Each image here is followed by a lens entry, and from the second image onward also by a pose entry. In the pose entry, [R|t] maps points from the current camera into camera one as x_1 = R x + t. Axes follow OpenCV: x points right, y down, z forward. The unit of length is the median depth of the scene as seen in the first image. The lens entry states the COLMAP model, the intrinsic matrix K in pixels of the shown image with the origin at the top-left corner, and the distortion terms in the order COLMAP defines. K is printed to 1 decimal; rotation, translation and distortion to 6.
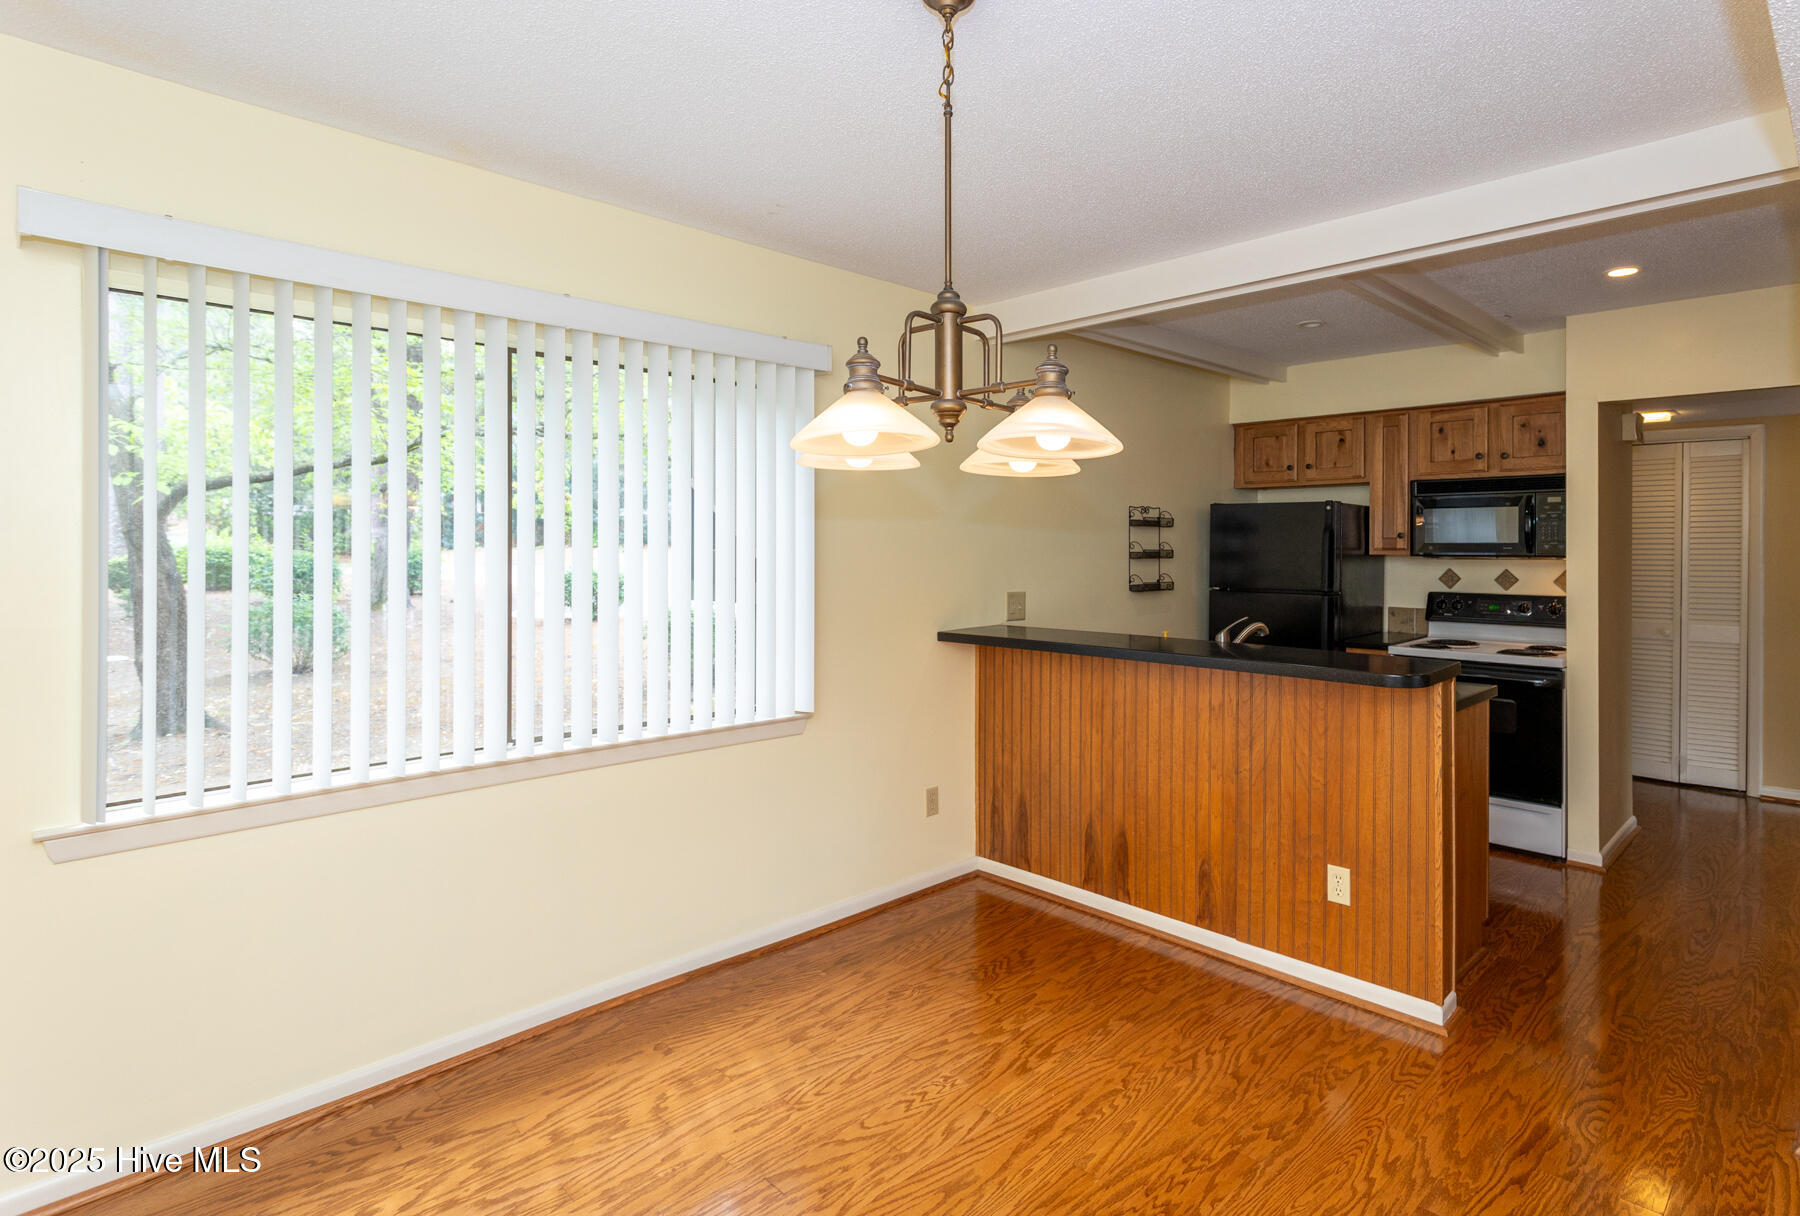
lens RADIAL K [[919.7, 0, 982.9], [0, 919.7, 544.0], [0, 0, 1]] dist [0.000424, 0.001069]
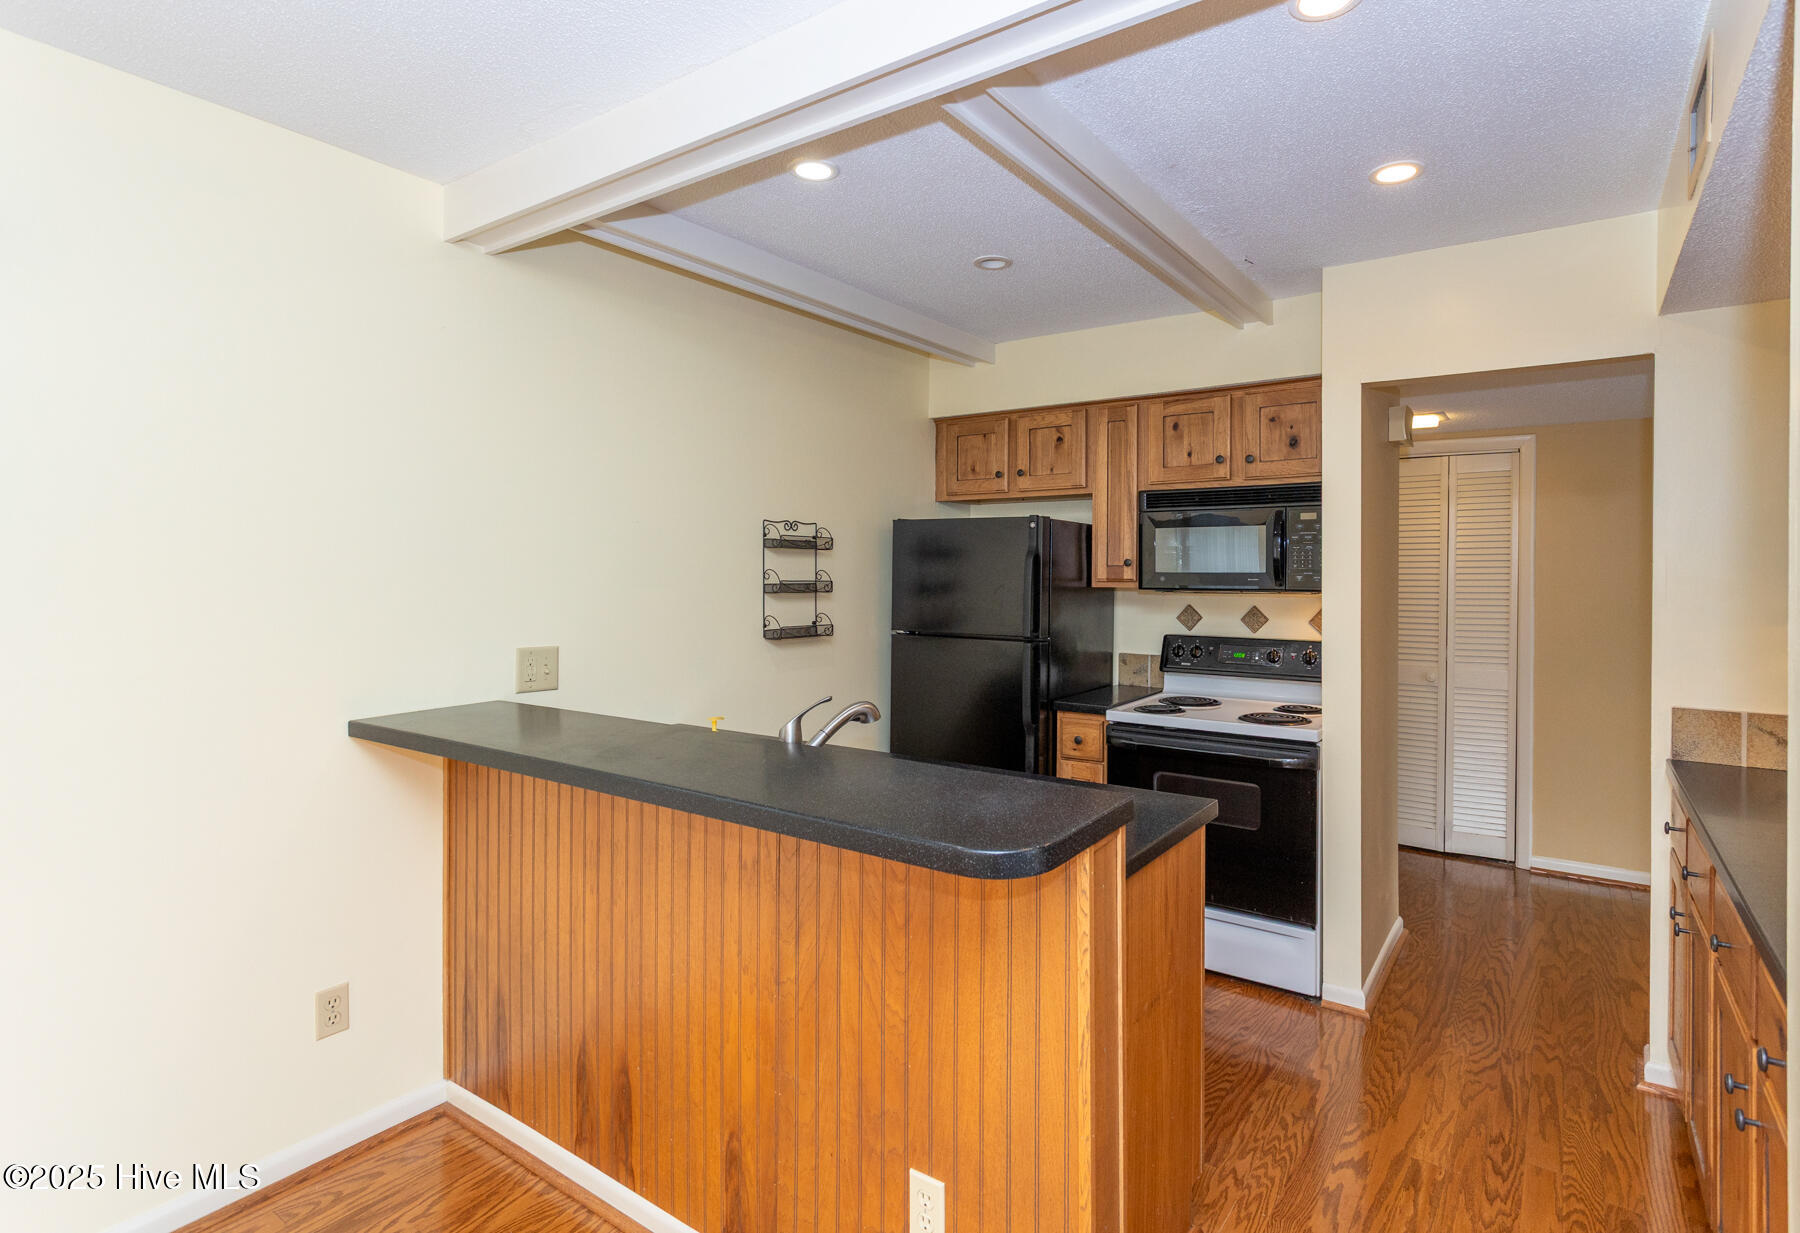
lens RADIAL K [[905.4, 0, 957.2], [0, 905.4, 569.0], [0, 0, 1]] dist [-0.002875, 0.001829]
pose [[0.984881, 0.003104, 0.173207, 0.216185], [-0.002722, 0.999993, -0.002443, -0.001848], [-0.173213, 0.001934, 0.984882, 0.329669]]
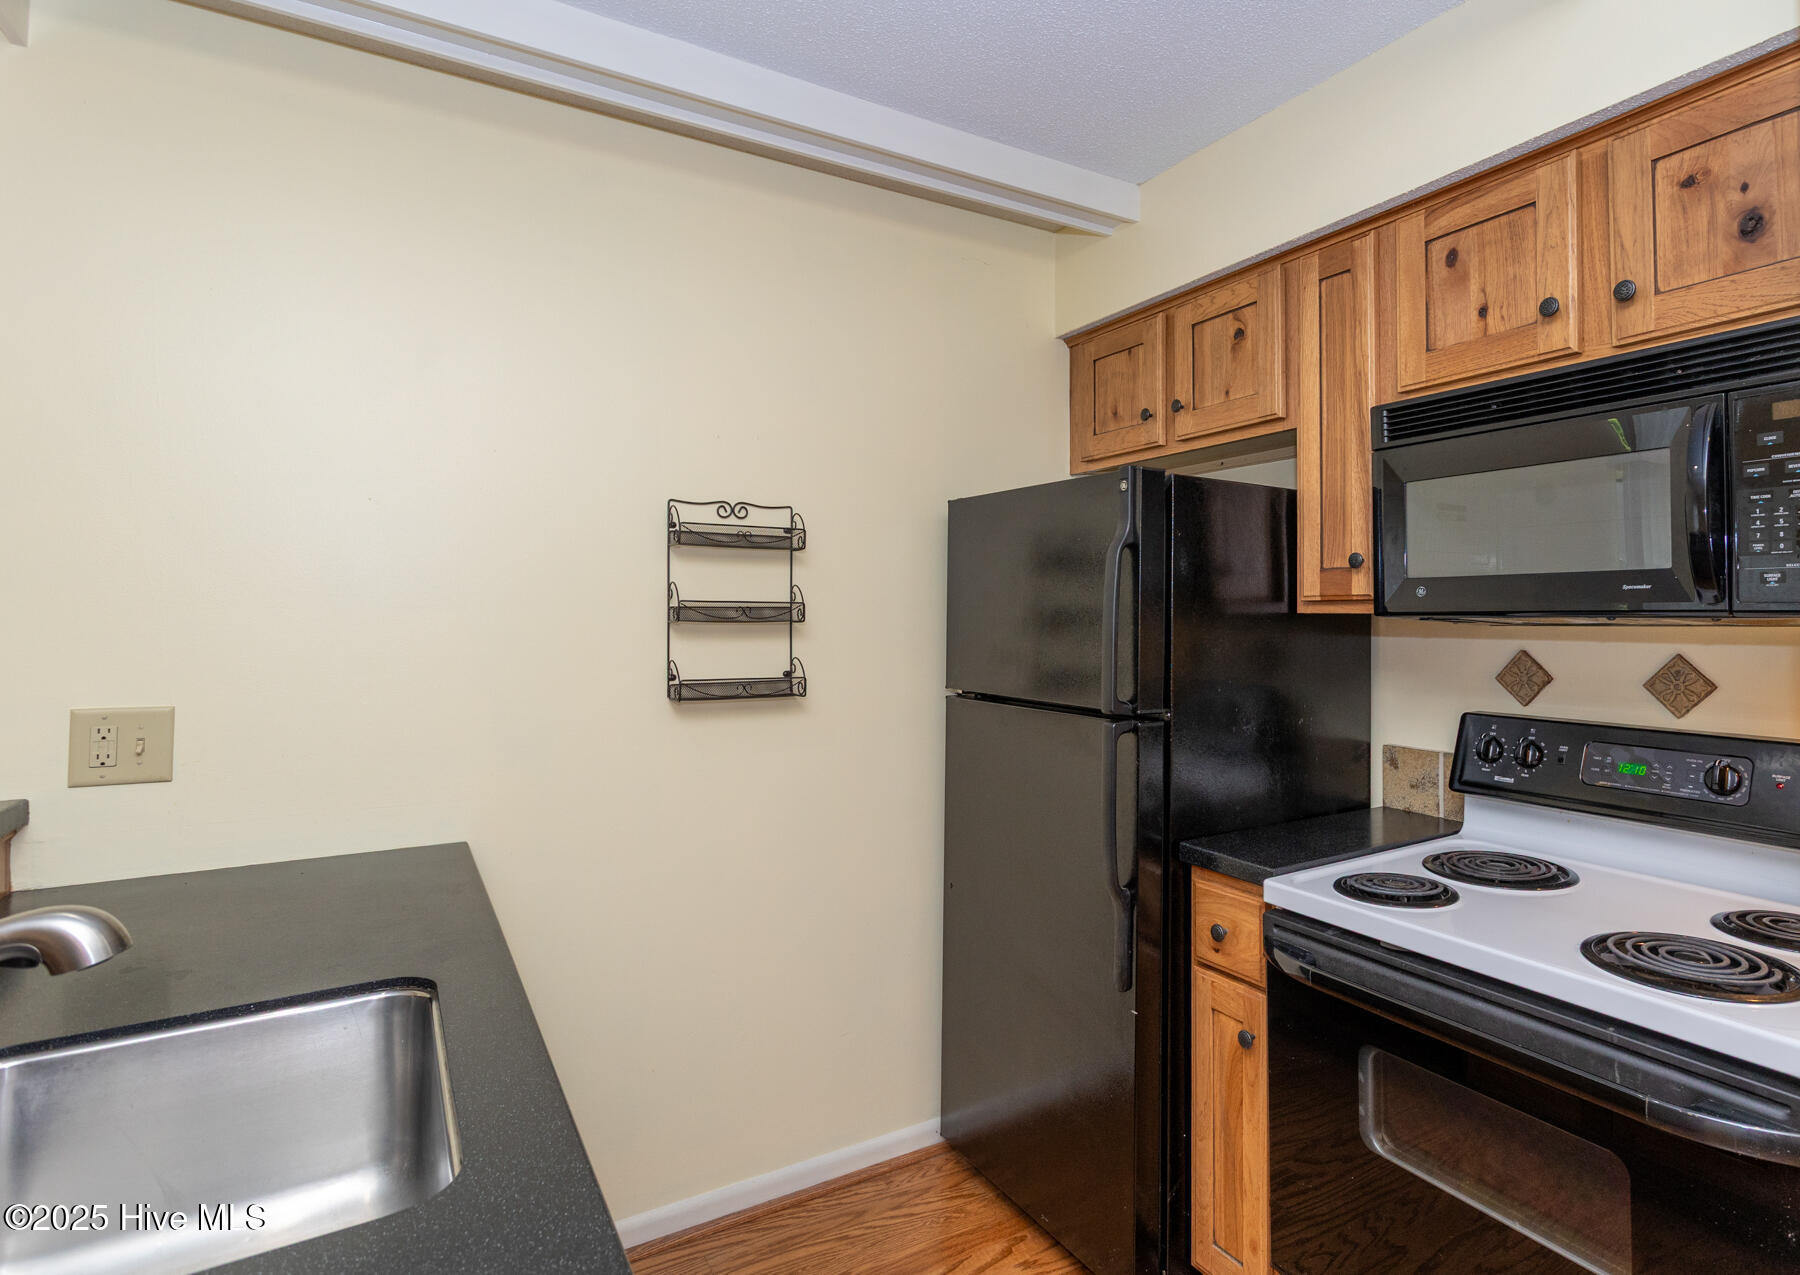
lens RADIAL K [[966.8, 0, 1008.7], [0, 966.8, 593.5], [0, 0, 1]] dist [0.002782, 0.000969]
pose [[0.975646, -0.004858, -0.219298, 0.478137], [0.000107, 0.999765, -0.021674, 0.014516], [0.219352, 0.021123, 0.975417, 0.700773]]
